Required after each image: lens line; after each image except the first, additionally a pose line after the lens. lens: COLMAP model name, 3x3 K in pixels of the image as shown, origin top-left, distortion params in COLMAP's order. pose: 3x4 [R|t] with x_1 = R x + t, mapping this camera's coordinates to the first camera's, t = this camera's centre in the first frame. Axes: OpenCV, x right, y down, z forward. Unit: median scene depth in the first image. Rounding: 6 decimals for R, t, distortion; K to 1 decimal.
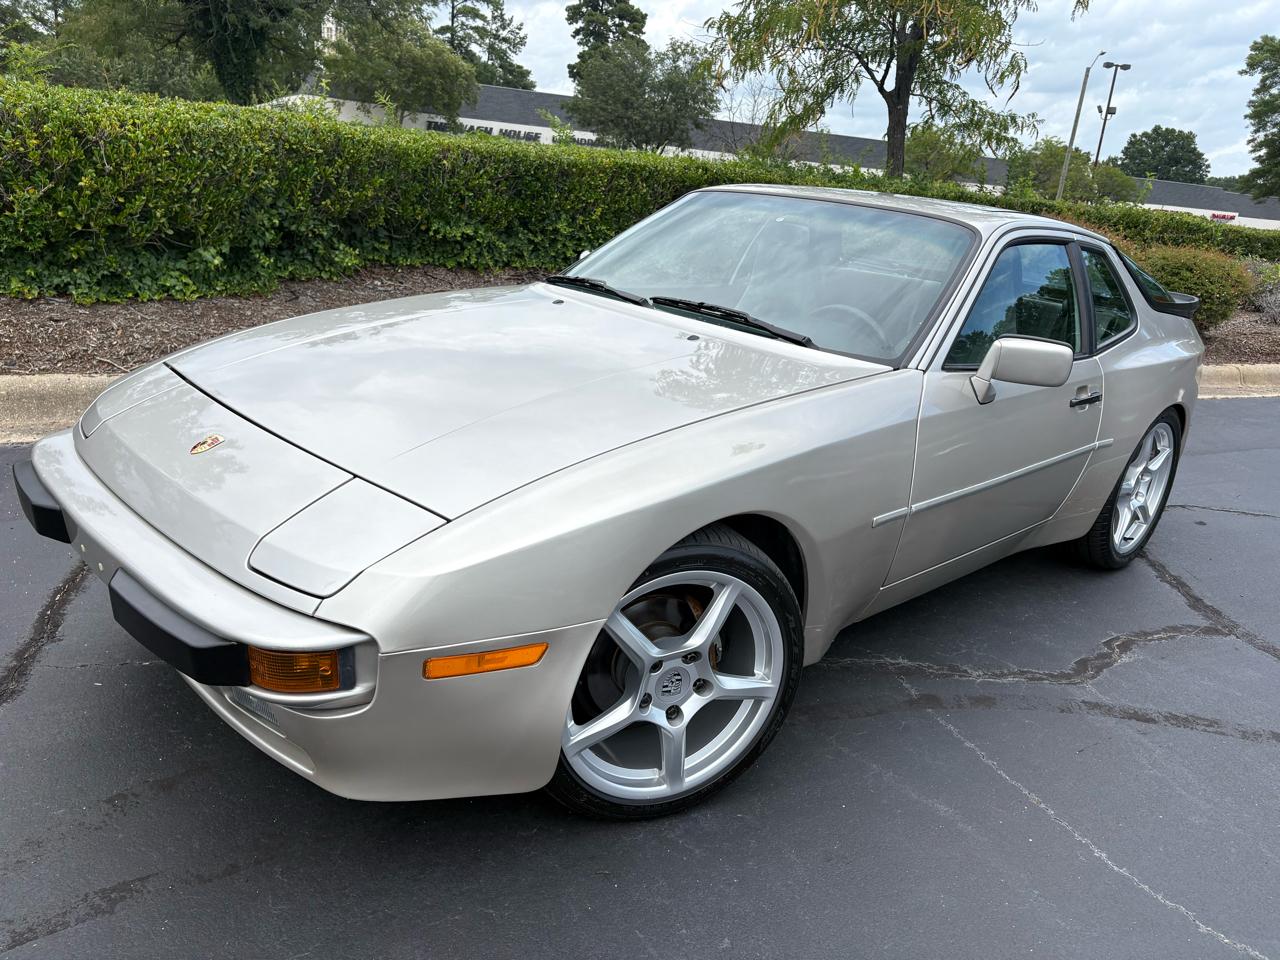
lens RADIAL K [[969.7, 0, 636.3], [0, 969.7, 485.9], [0, 0, 1]] dist [0.053641, -0.061803]
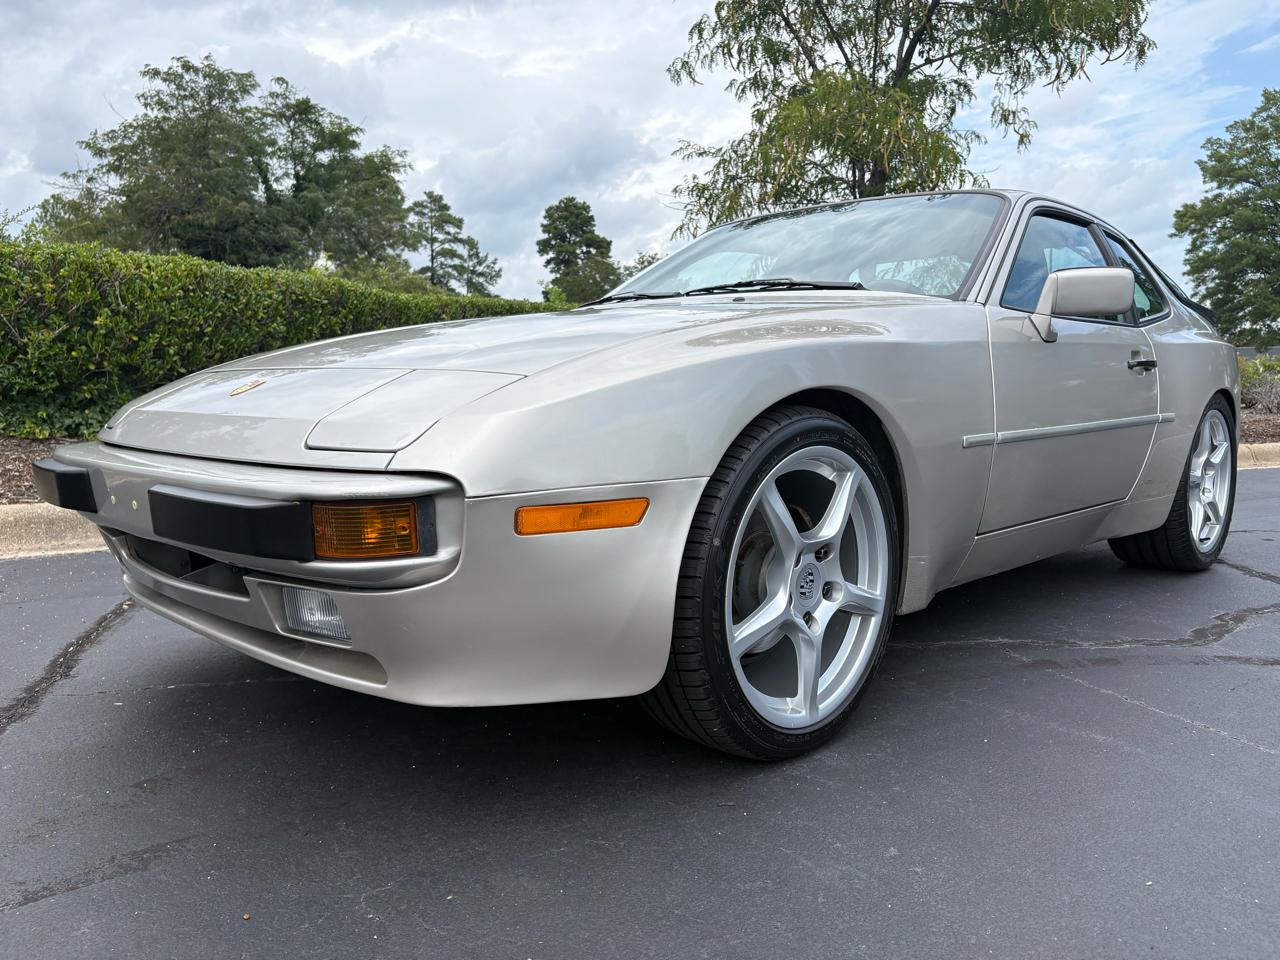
lens RADIAL K [[969.7, 0, 628.4], [0, 969.7, 481.5], [0, 0, 1]] dist [0.053641, -0.061803]
pose [[0.995921, -0.089945, 0.007162, -0.059201], [0.089445, 0.973694, -0.209572, 0.176082], [0.011876, 0.209358, 0.977767, 0.073711]]
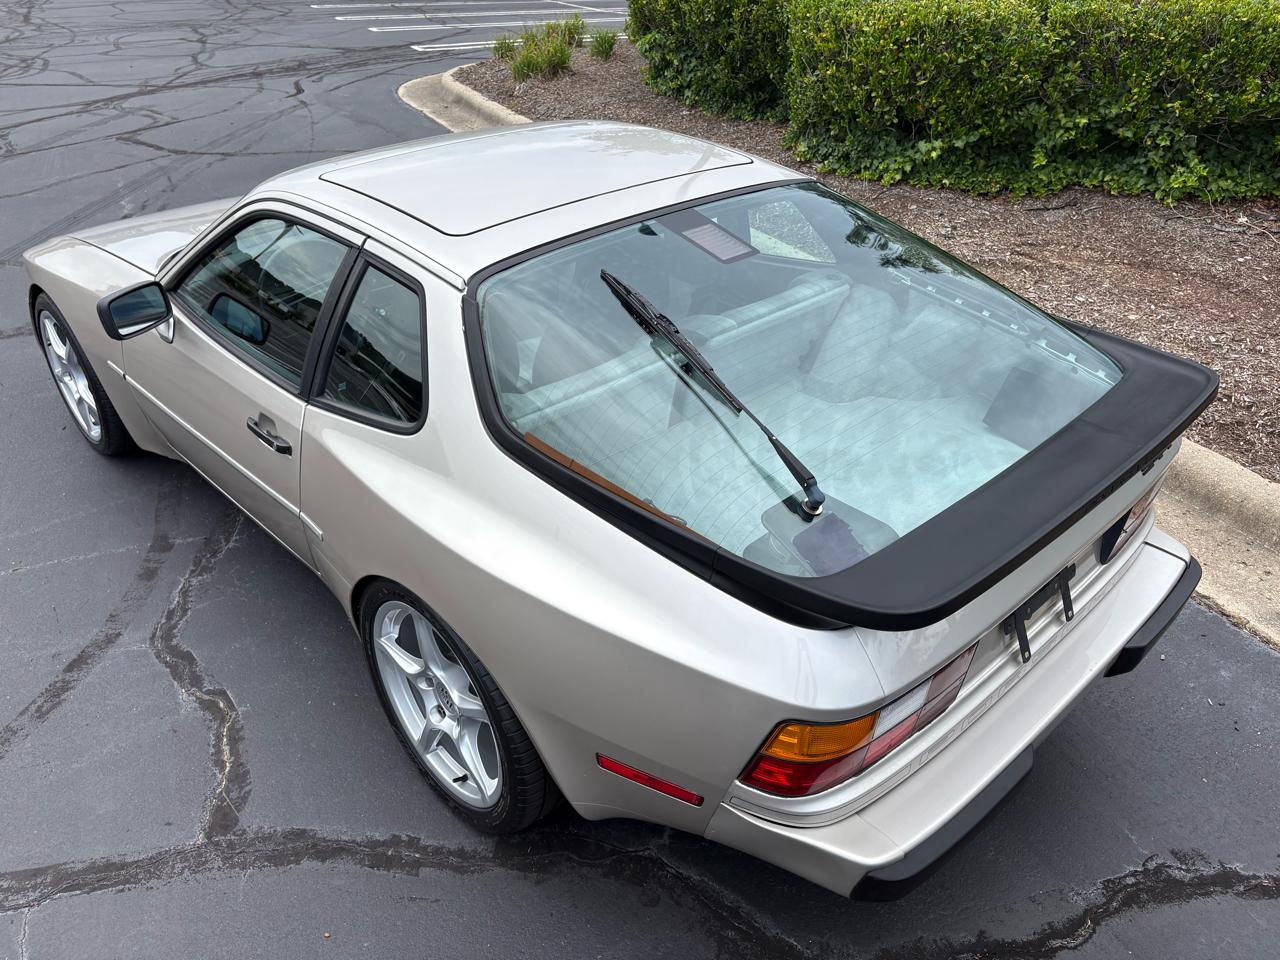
lens RADIAL K [[969.7, 0, 637.0], [0, 969.7, 485.1], [0, 0, 1]] dist [0.053641, -0.061803]
pose [[-0.008541, 0.435625, -0.900088, 1.155332], [-0.309173, 0.854866, 0.416672, -0.462203], [0.950967, 0.281842, 0.127382, 1.165806]]
